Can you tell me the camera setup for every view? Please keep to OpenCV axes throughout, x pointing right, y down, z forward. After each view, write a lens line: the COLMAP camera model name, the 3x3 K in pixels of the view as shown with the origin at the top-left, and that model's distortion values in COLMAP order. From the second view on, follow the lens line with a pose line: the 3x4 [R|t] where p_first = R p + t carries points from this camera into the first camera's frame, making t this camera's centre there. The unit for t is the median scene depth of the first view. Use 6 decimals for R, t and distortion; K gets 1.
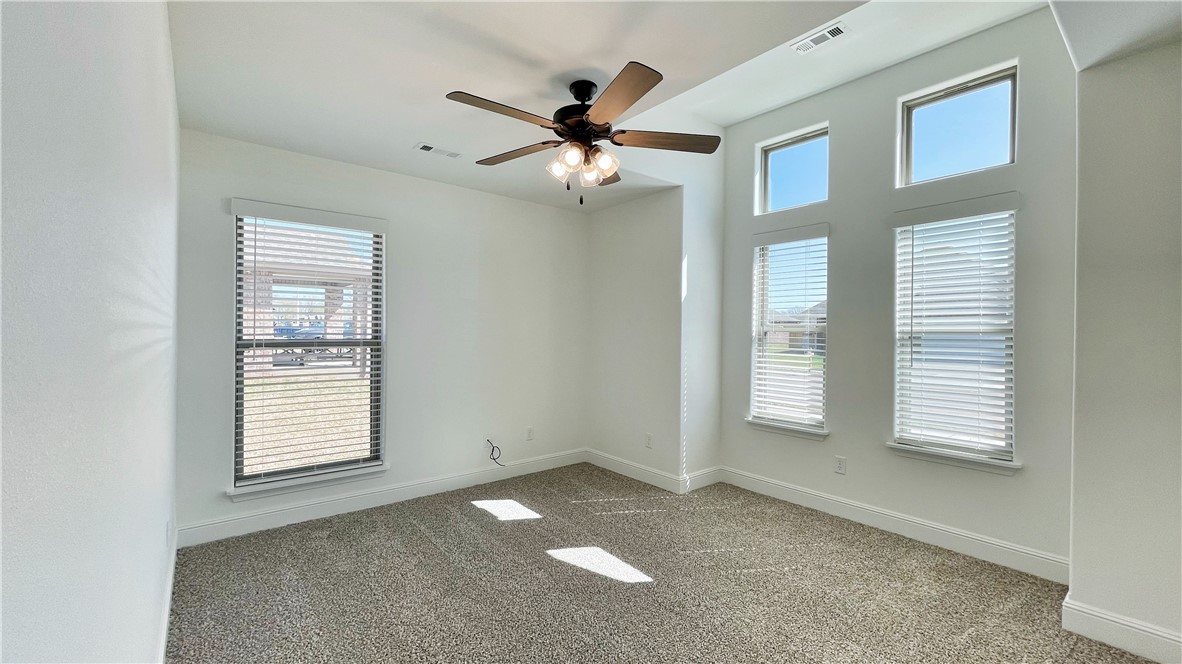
lens RADIAL K [[476.1, 0, 585.2], [0, 476.1, 330.5], [0, 0, 1]] dist [0.000585, 0.000067]
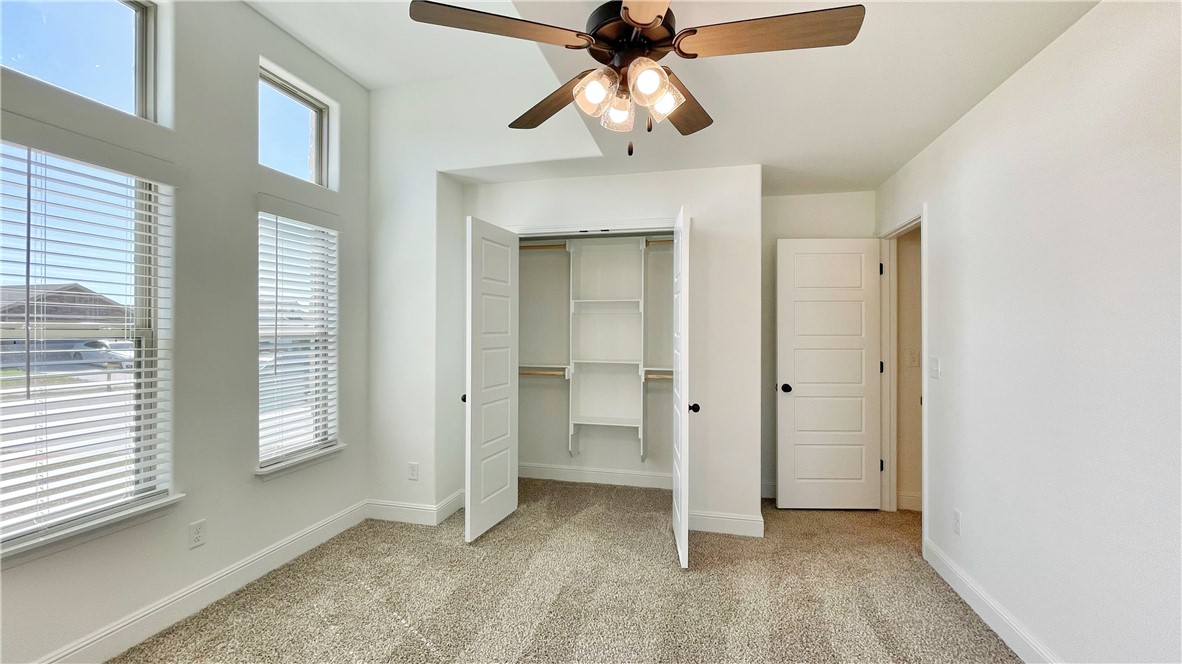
lens RADIAL K [[489.6, 0, 594.6], [0, 489.6, 330.3], [0, 0, 1]] dist [-0.010222, 0.009383]
pose [[-0.616324, -0.013152, 0.787383, -0.132696], [-0.012765, 0.999896, 0.006711, -0.007212], [-0.787389, -0.005915, -0.616427, 0.367514]]
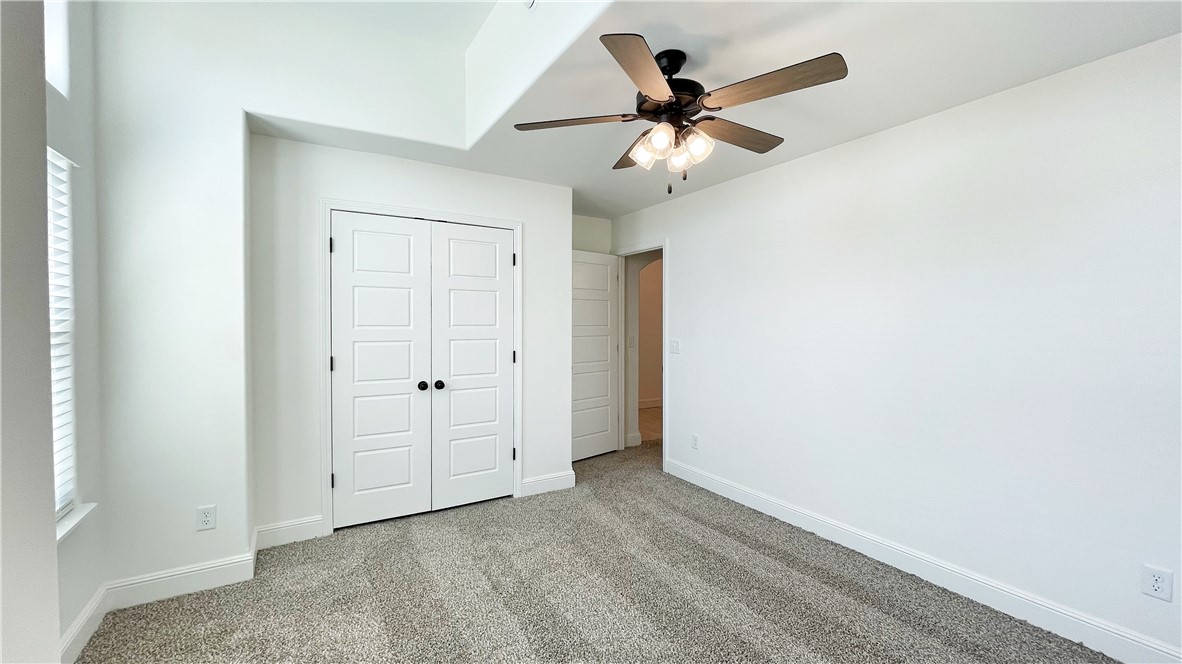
lens RADIAL K [[476.1, 0, 585.2], [0, 476.1, 330.5], [0, 0, 1]] dist [0.000585, 0.000067]
pose [[-0.991771, -0.018874, 0.126623, 0.005623], [-0.016667, 0.999691, 0.018466, -0.007283], [-0.126933, 0.016204, -0.991779, 0.478321]]
